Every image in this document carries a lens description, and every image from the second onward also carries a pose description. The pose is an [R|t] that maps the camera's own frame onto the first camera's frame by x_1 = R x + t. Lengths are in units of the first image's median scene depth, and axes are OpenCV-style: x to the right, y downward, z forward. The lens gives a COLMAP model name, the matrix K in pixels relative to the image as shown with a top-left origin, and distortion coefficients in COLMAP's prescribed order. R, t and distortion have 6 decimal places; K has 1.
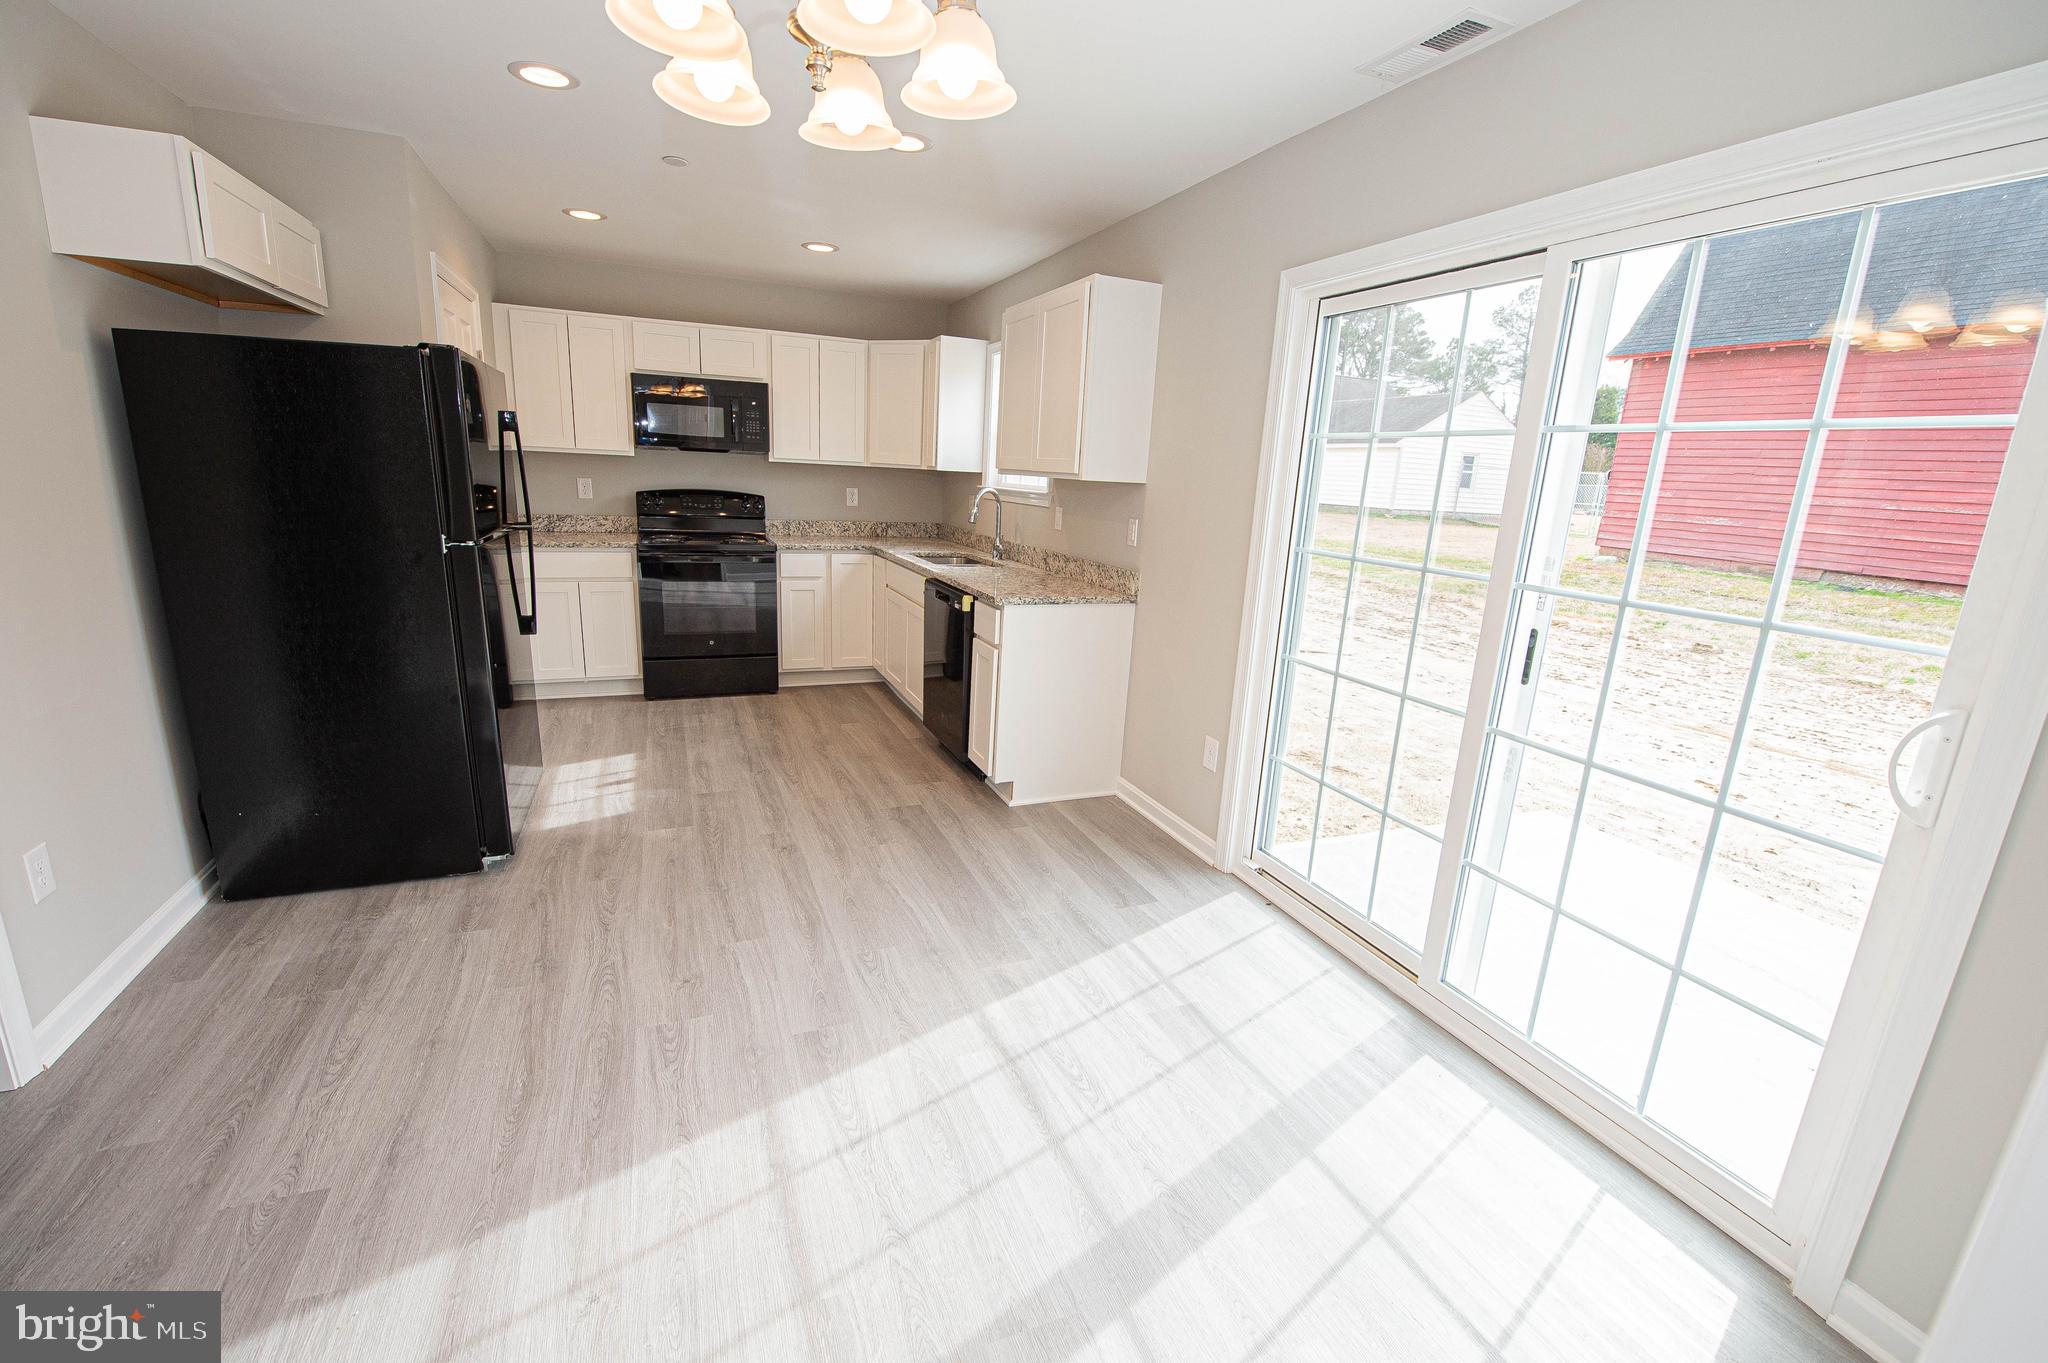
lens RADIAL K [[847.3, 0, 1017.9], [0, 847.3, 681.7], [0, 0, 1]] dist [-0.019805, -0.000369]
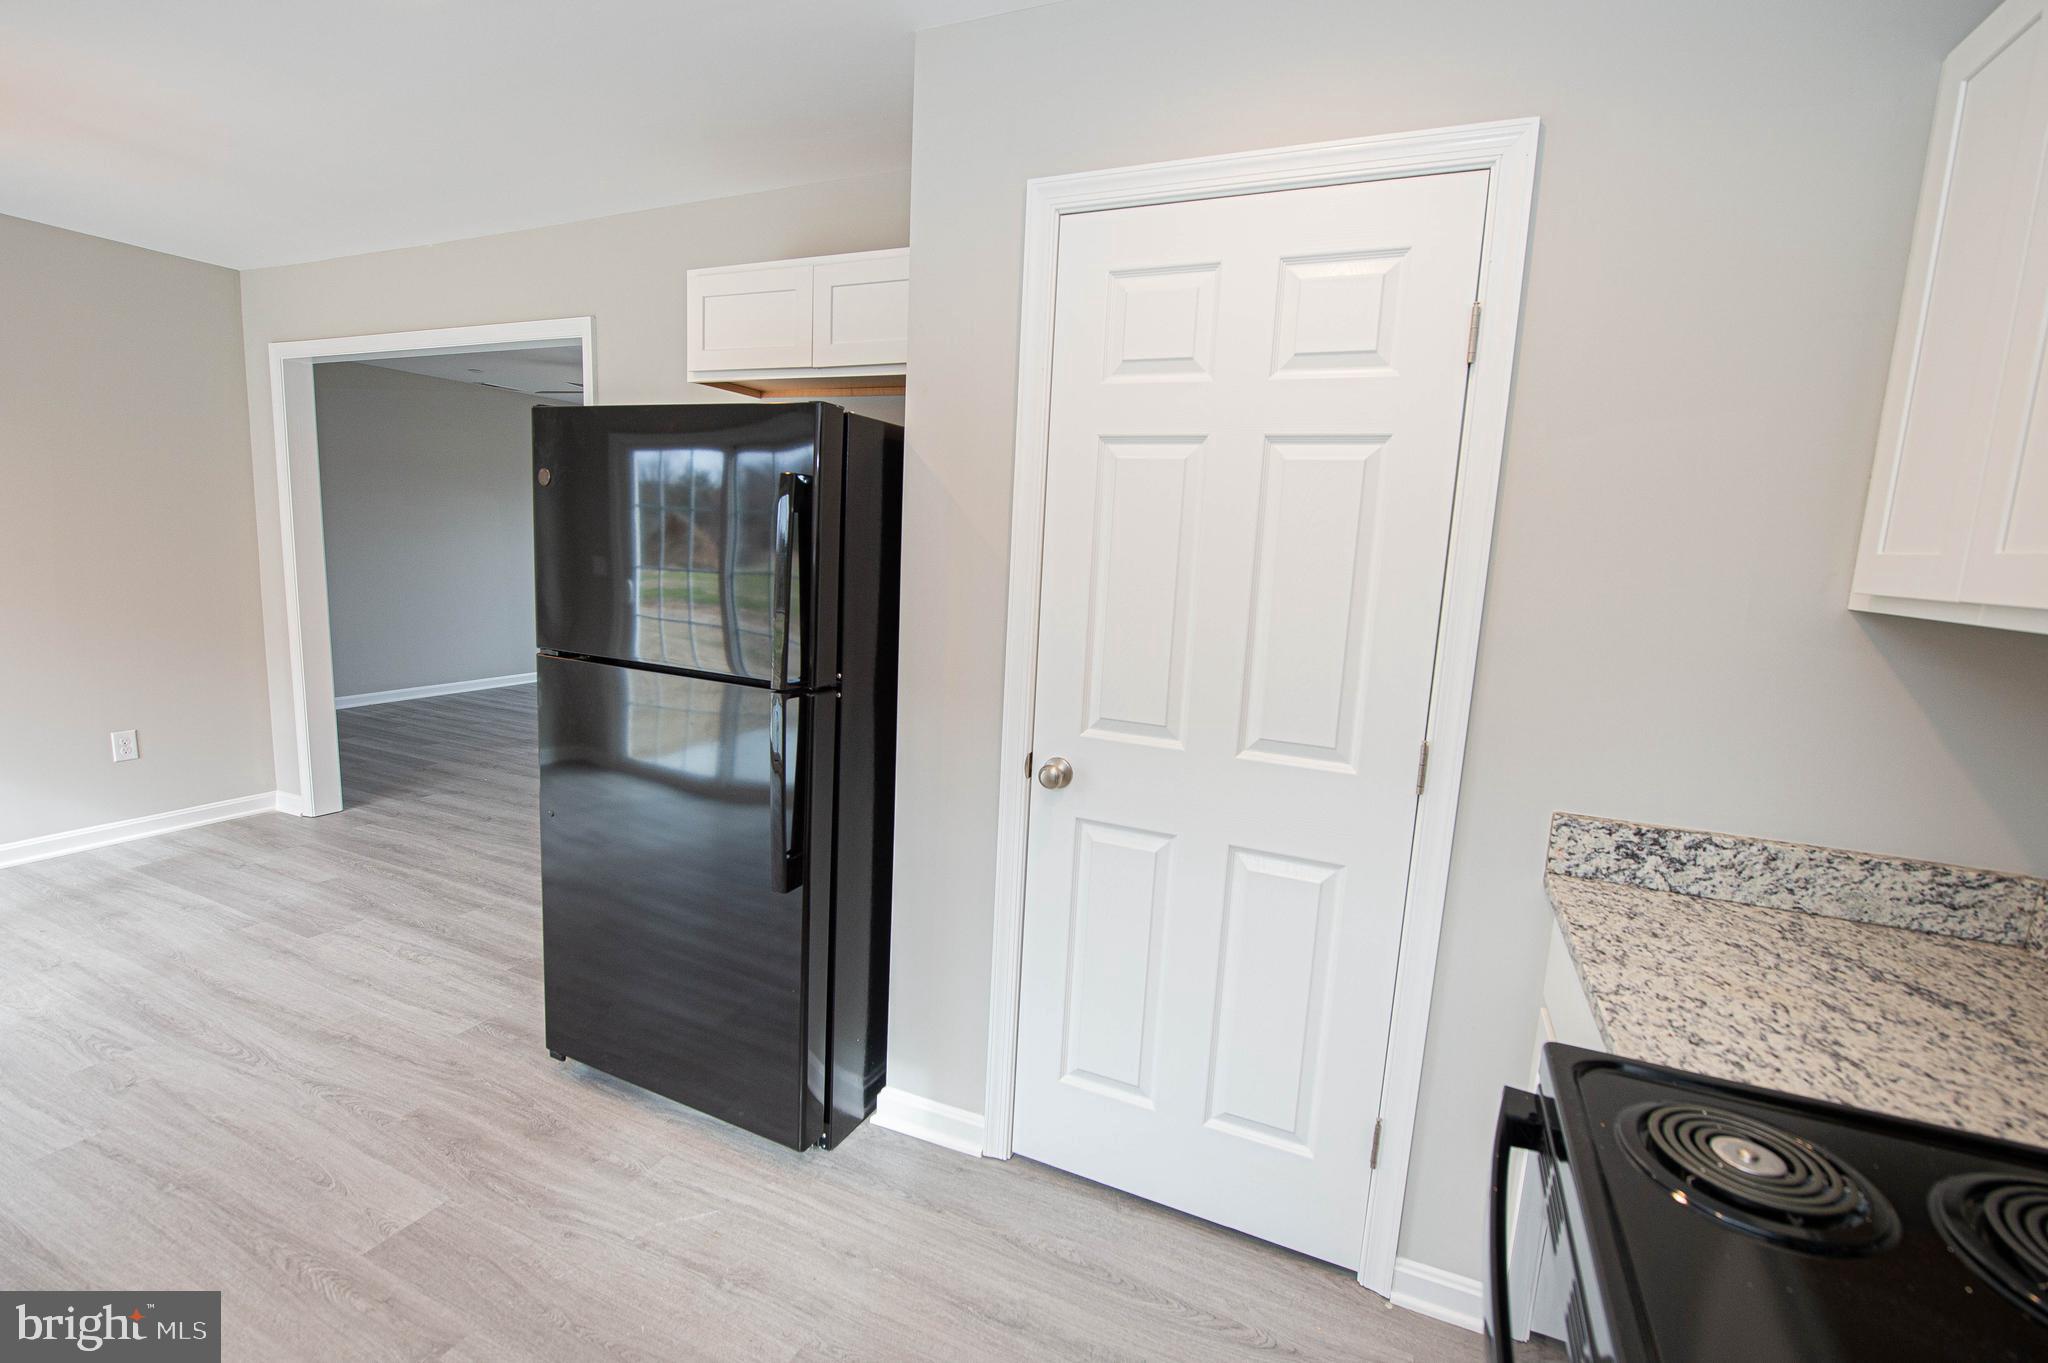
lens RADIAL K [[905.6, 0, 1017.1], [0, 905.6, 679.7], [0, 0, 1]] dist [-0.011316, -0.000802]
pose [[-0.727797, 0.020747, -0.685479, -0.354505], [-0.245607, 0.925357, 0.288777, -0.443170], [0.640304, 0.378529, -0.668376, 1.675849]]
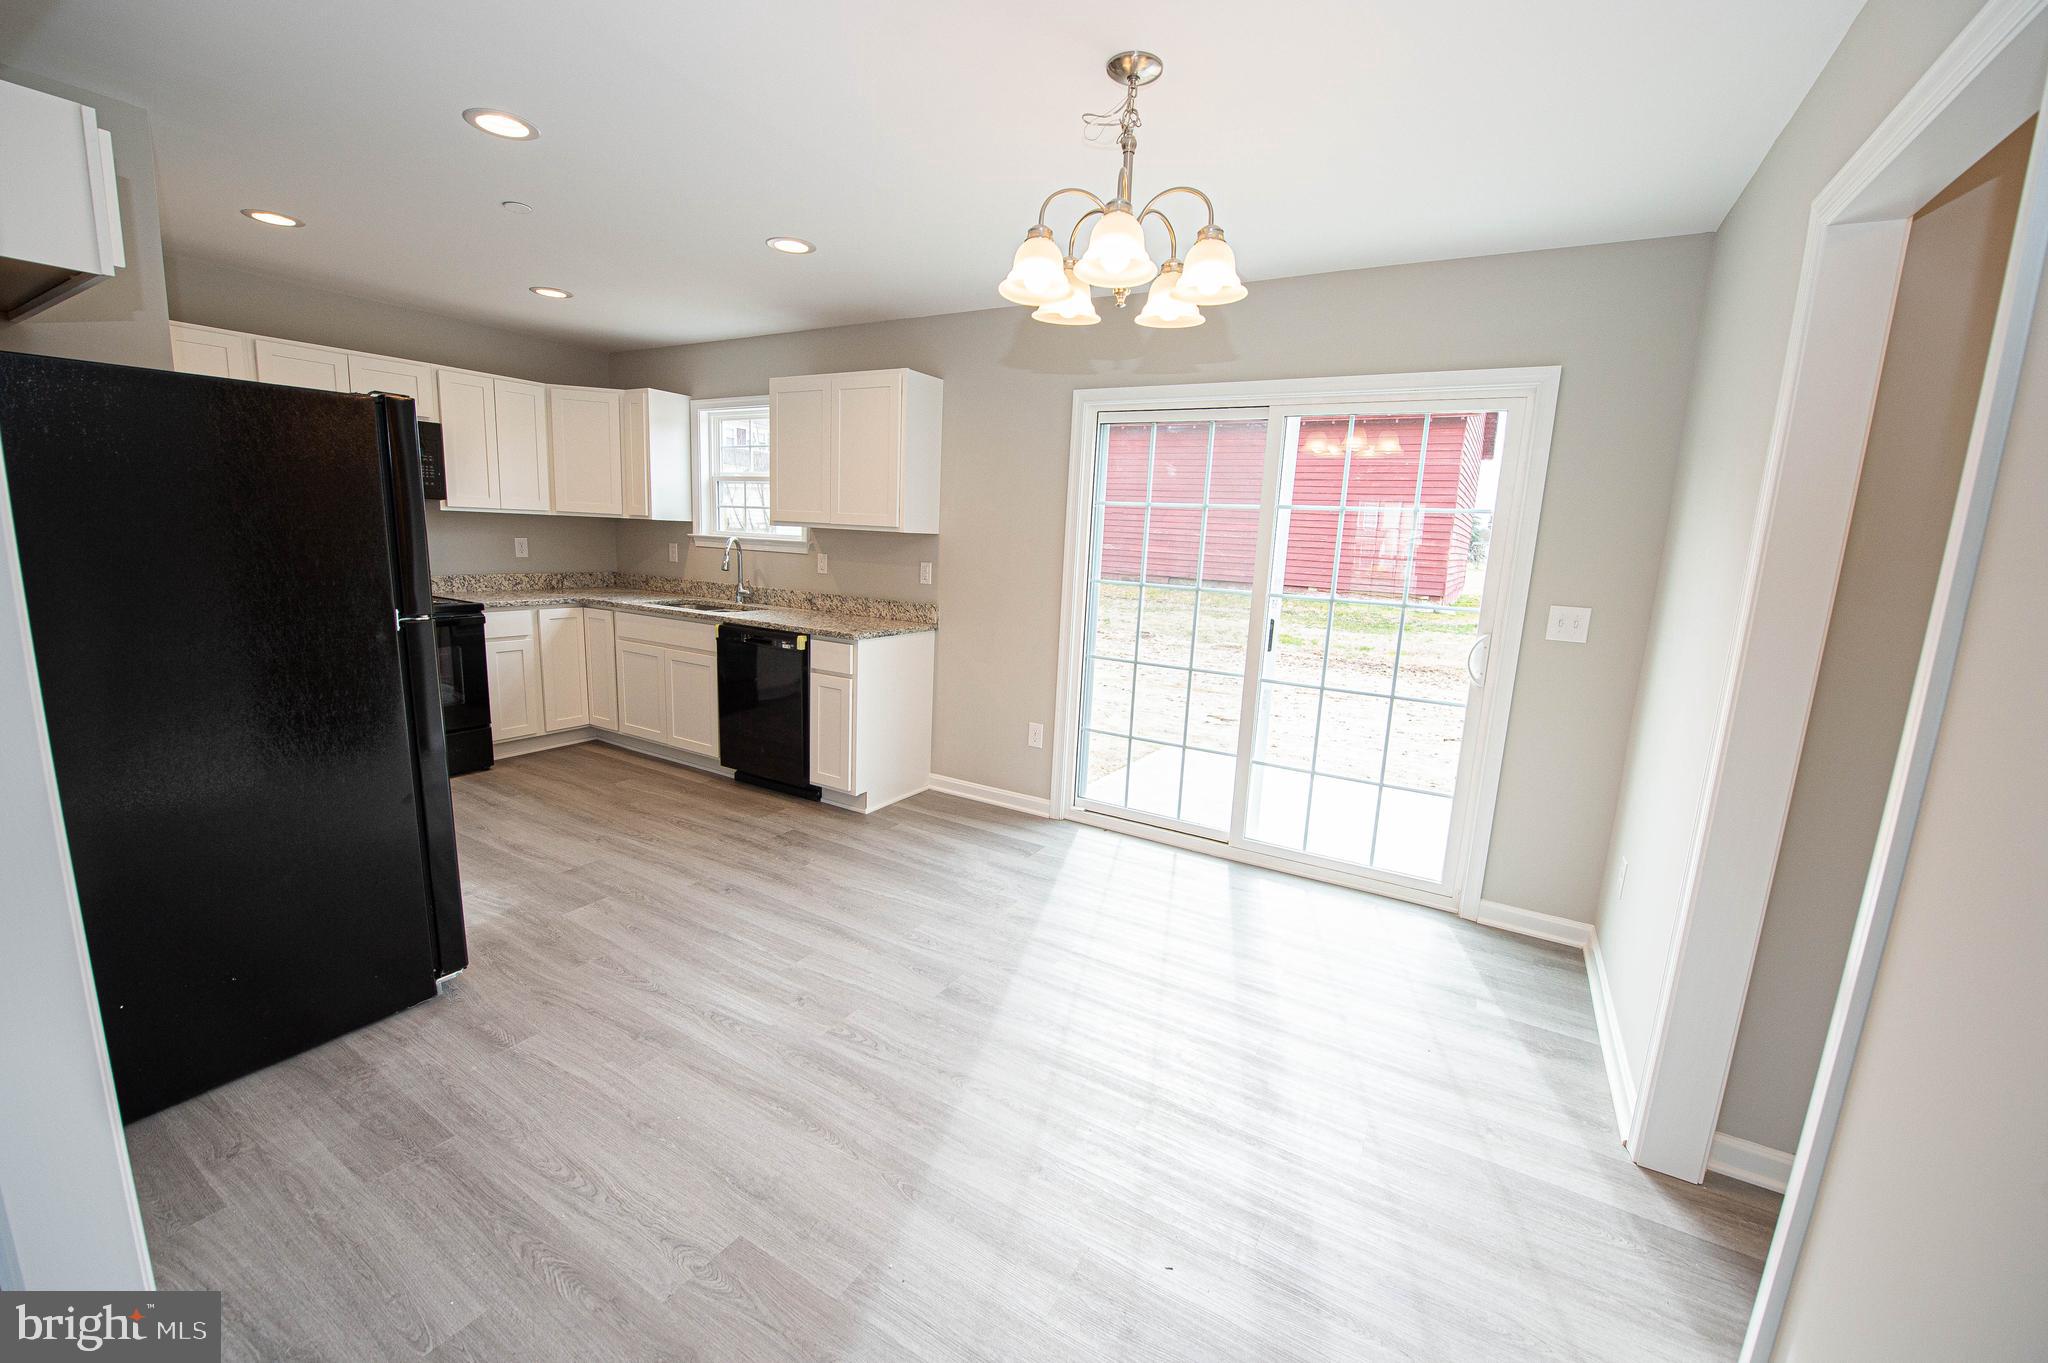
lens RADIAL K [[815.6, 0, 1014.5], [0, 815.6, 674.2], [0, 0, 1]] dist [-0.017949, -0.000376]
pose [[0.803635, -0.114002, 0.584101, -0.594675], [0.137854, 0.990446, 0.003644, -0.021312], [-0.578935, 0.077593, 0.811673, -0.037074]]
